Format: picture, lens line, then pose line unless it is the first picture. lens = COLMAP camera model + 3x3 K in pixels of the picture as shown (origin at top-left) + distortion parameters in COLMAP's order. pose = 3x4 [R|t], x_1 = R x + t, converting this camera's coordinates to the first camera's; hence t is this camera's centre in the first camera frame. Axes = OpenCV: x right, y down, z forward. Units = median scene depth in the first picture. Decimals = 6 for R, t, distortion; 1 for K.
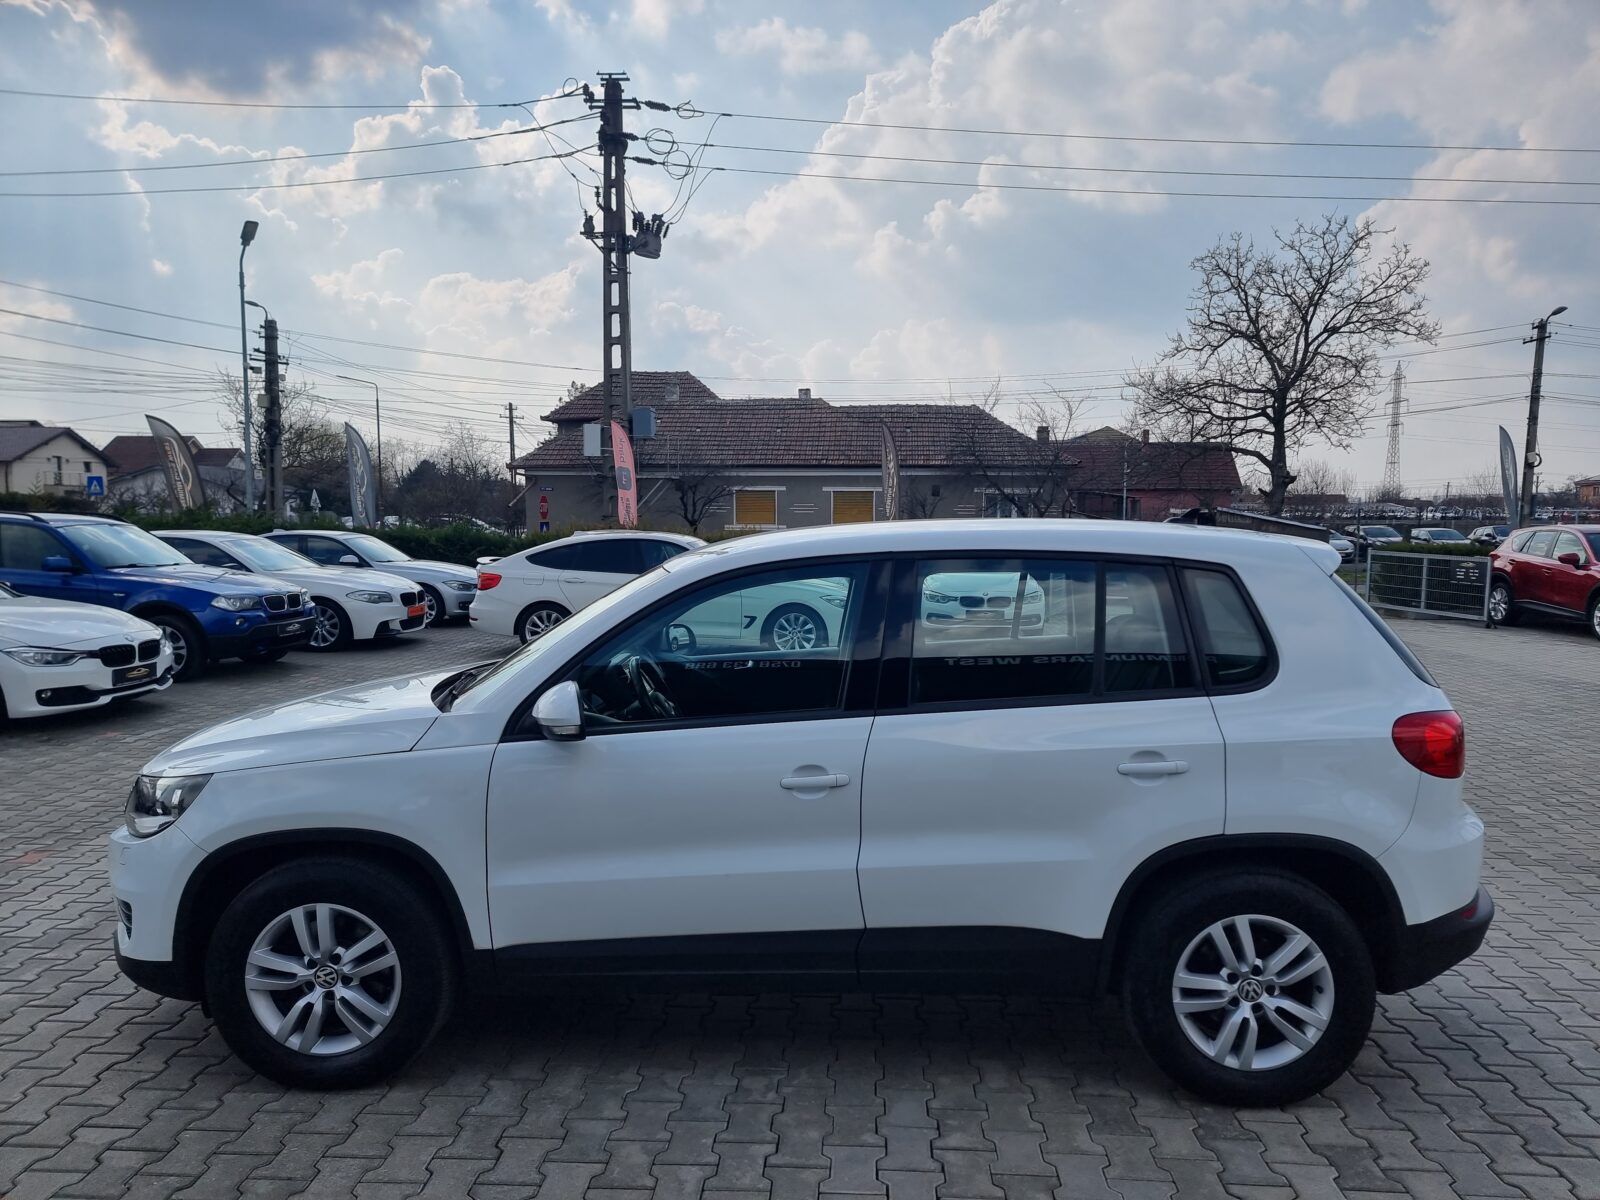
lens RADIAL K [[1124.9, 0, 800.0], [0, 1124.9, 600.0], [0, 0, 1]] dist [0.058170, -0.047190]
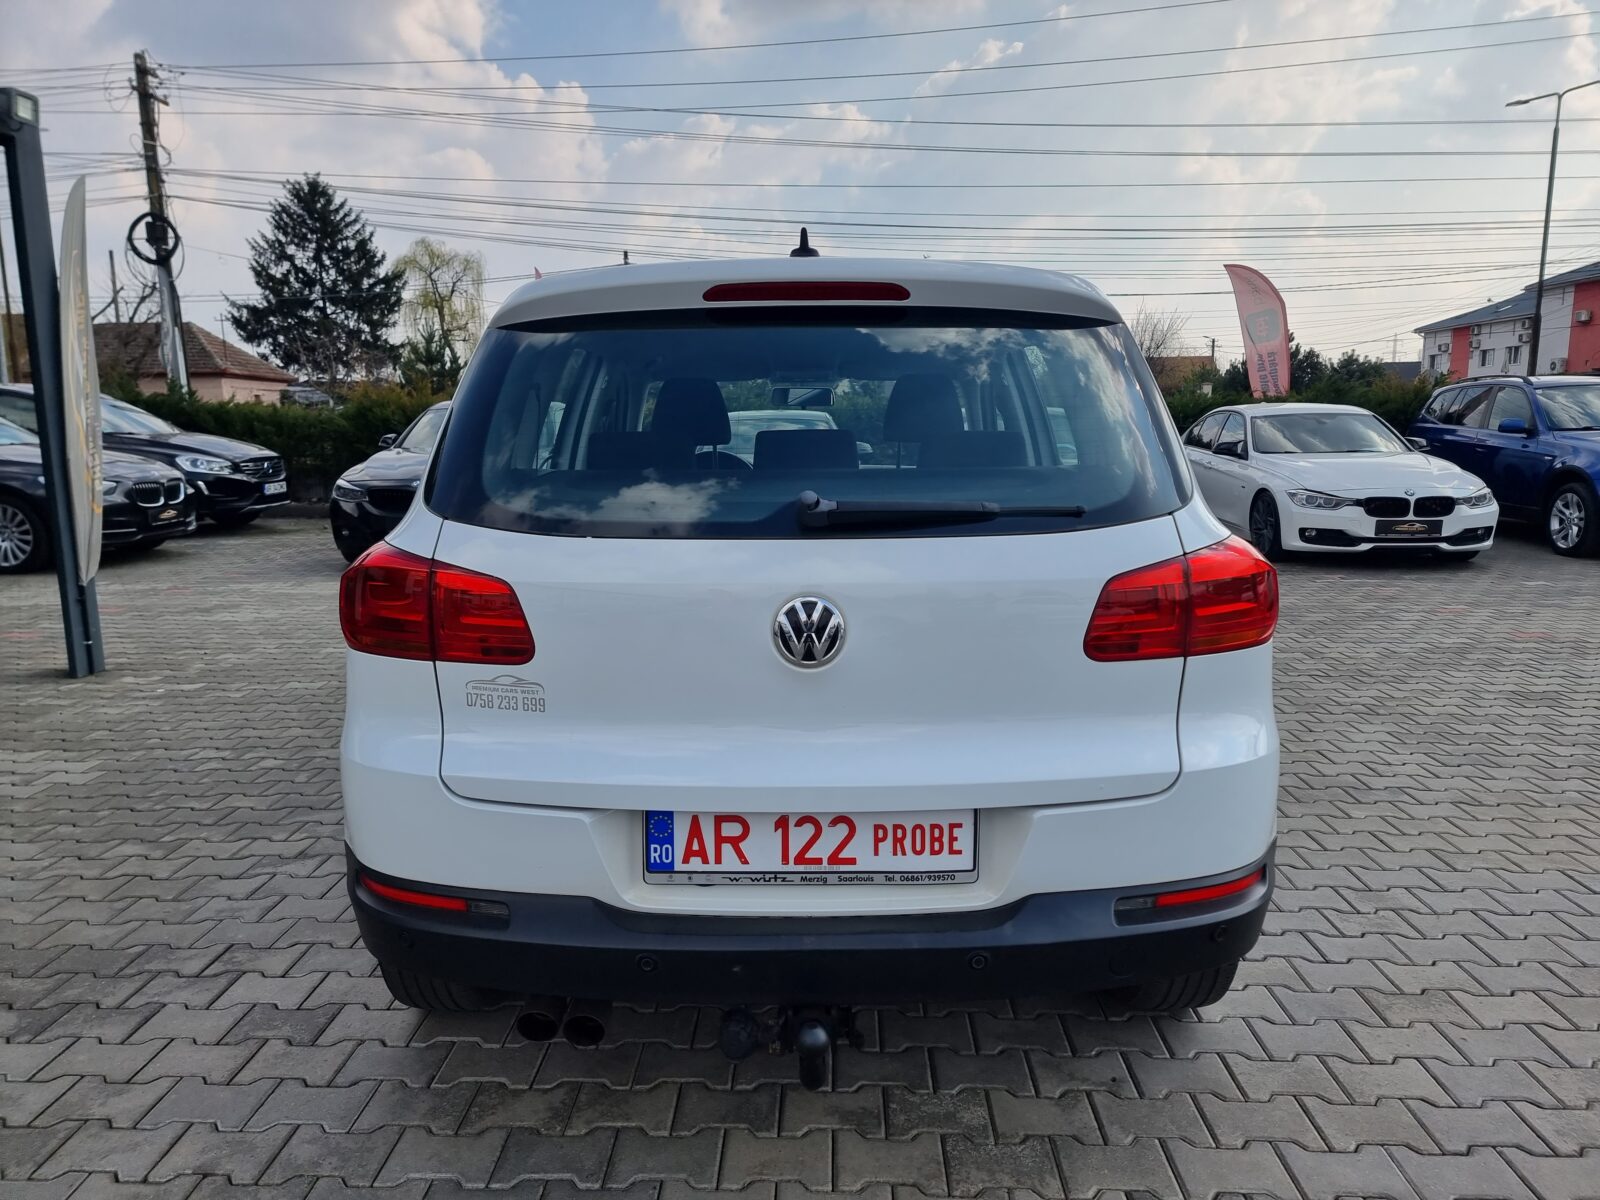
lens RADIAL K [[1119.5, 0, 804.2], [0, 1119.5, 600.8], [0, 0, 1]] dist [0.062321, -0.053064]
pose [[0.025121, 0.153461, -0.987835, 0.432863], [-0.065557, 0.986273, 0.151551, 0.011281], [0.997533, 0.060952, 0.034837, 0.451219]]
